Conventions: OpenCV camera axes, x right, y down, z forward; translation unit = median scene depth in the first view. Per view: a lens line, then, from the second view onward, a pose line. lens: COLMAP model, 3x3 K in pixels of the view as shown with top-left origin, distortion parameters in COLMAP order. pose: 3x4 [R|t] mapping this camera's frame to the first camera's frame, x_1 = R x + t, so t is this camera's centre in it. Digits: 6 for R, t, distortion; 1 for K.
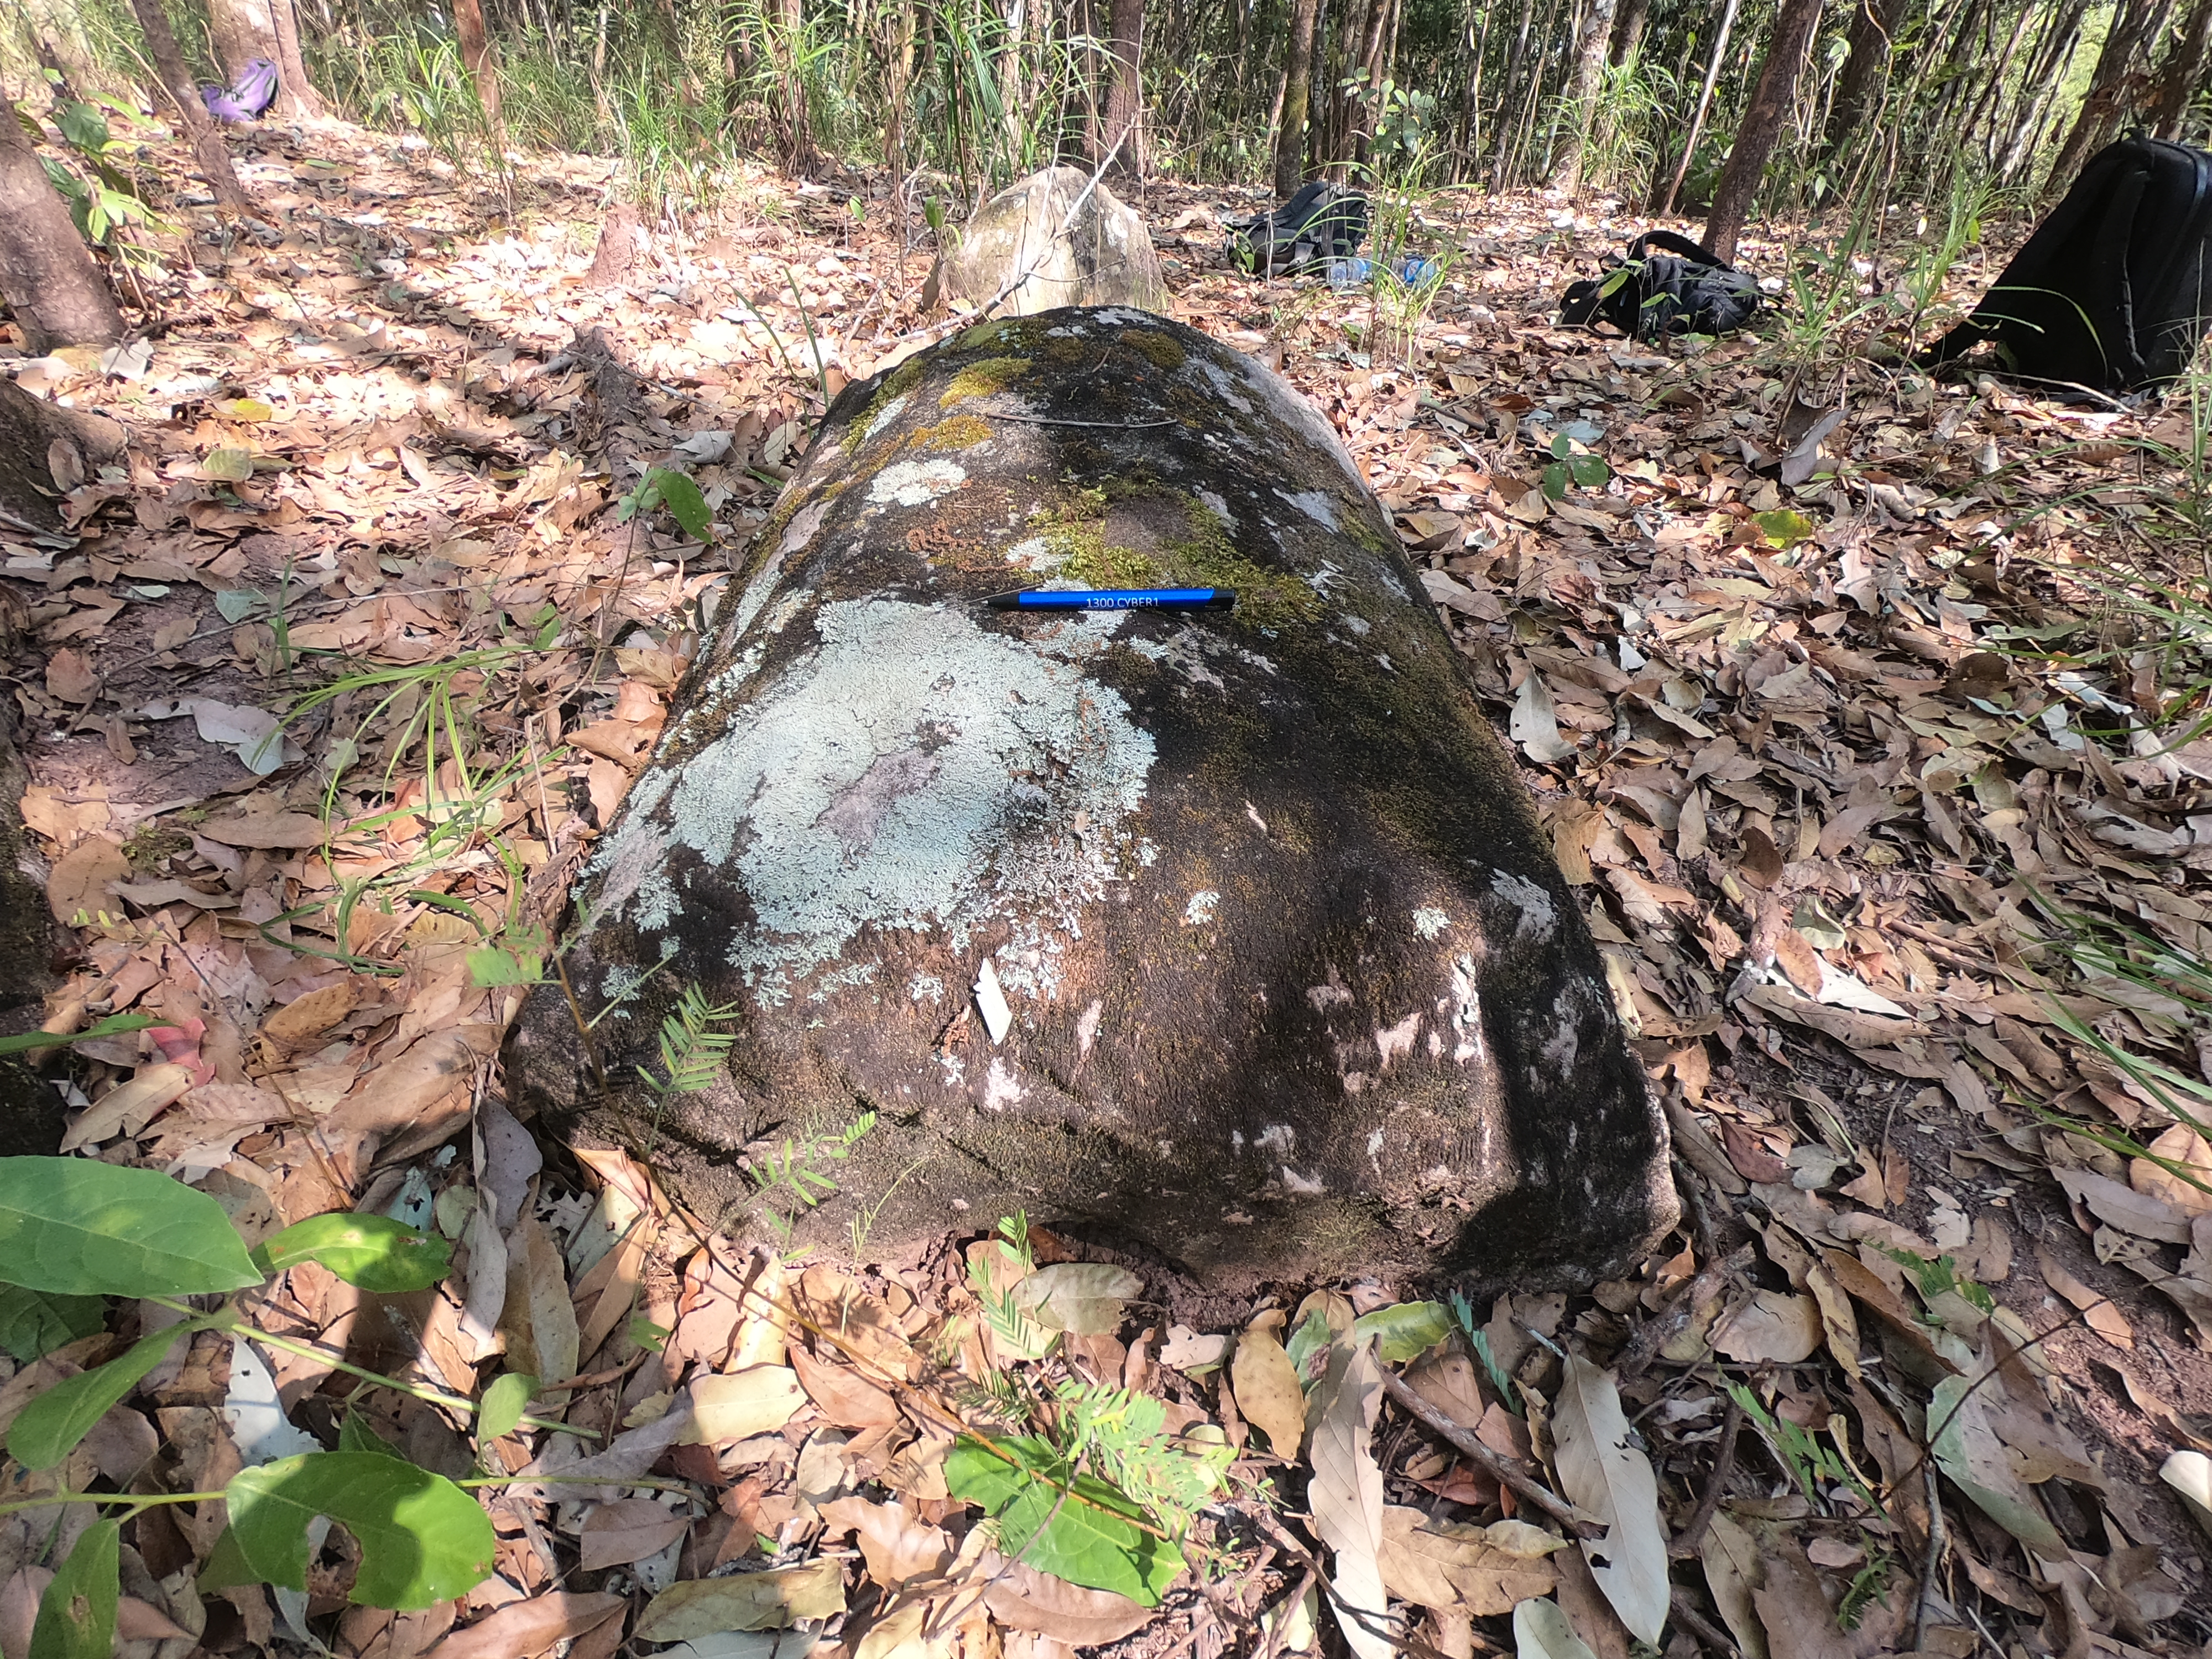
lens RADIAL K [[1119.0, 0, 1106.0], [0, 1119.0, 829.5], [0, 0, 1]] dist [0.003692, 0.001583]
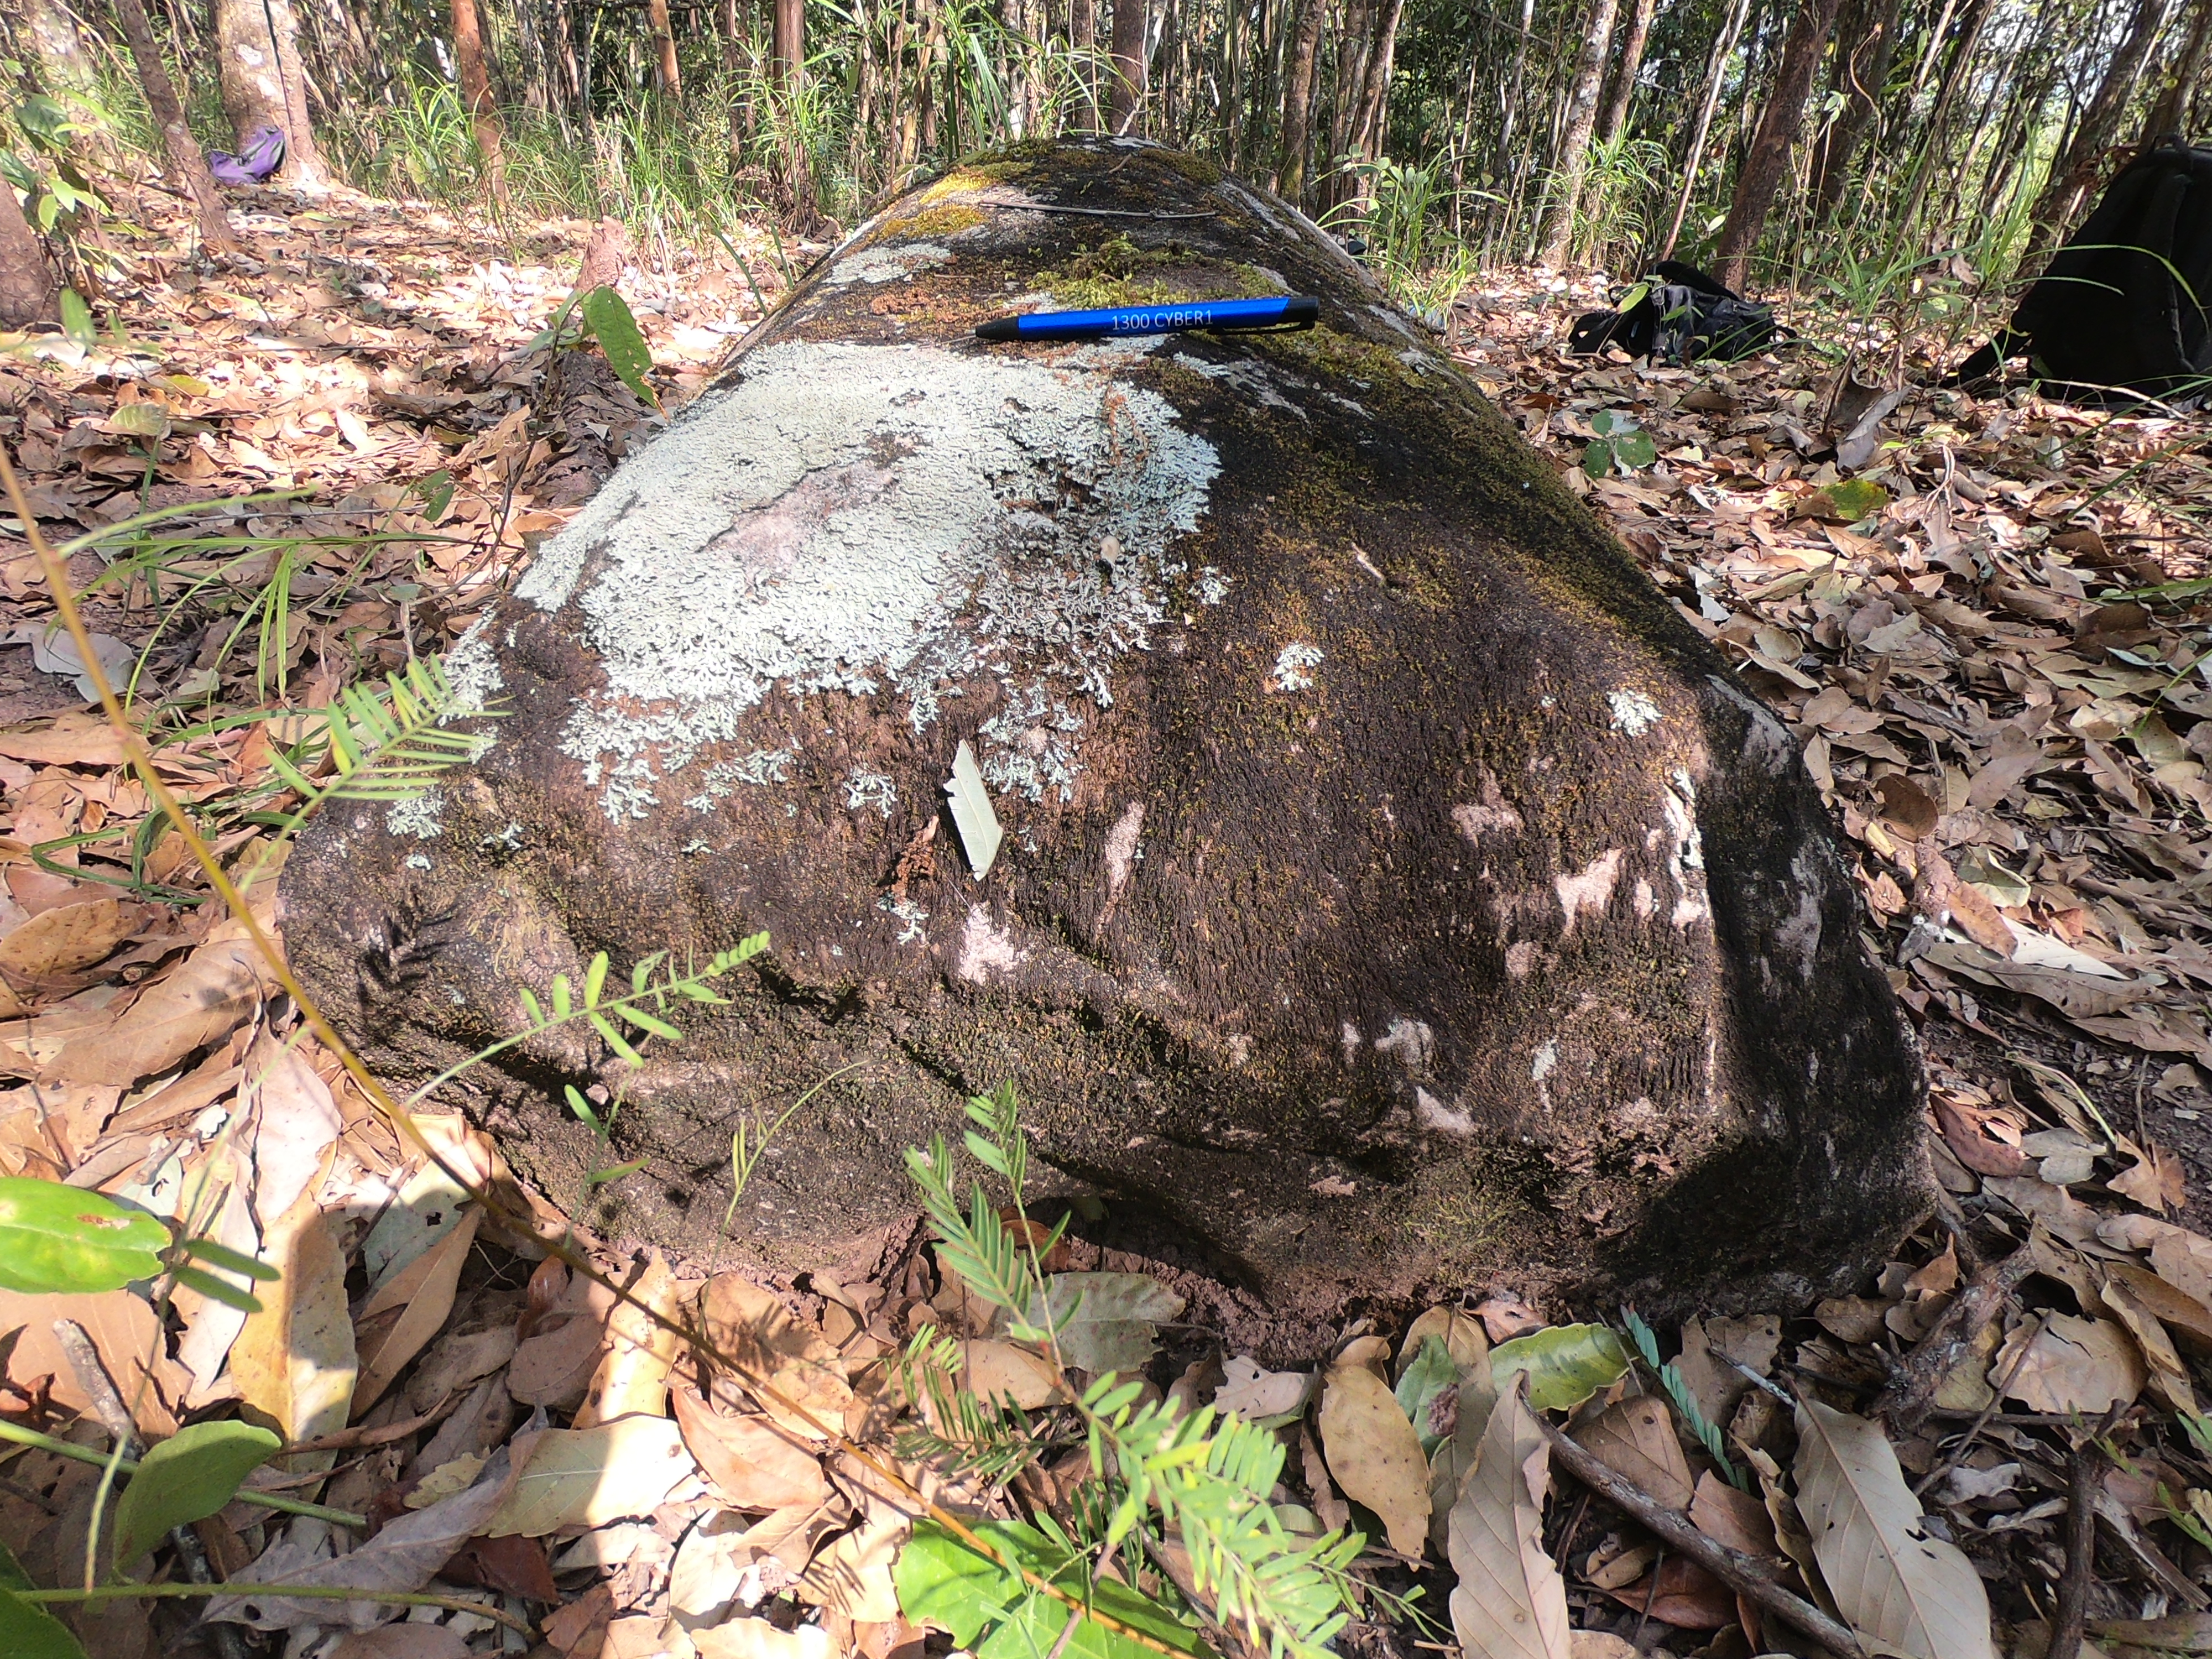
lens RADIAL K [[1120.0, 0, 1109.1], [0, 1120.0, 830.6], [0, 0, 1]] dist [0.003947, 0.000841]
pose [[0.999952, 0.003864, 0.008981, -0.022689], [-0.003214, 0.997450, -0.071302, 0.165142], [-0.009234, 0.071270, 0.997414, 0.281153]]
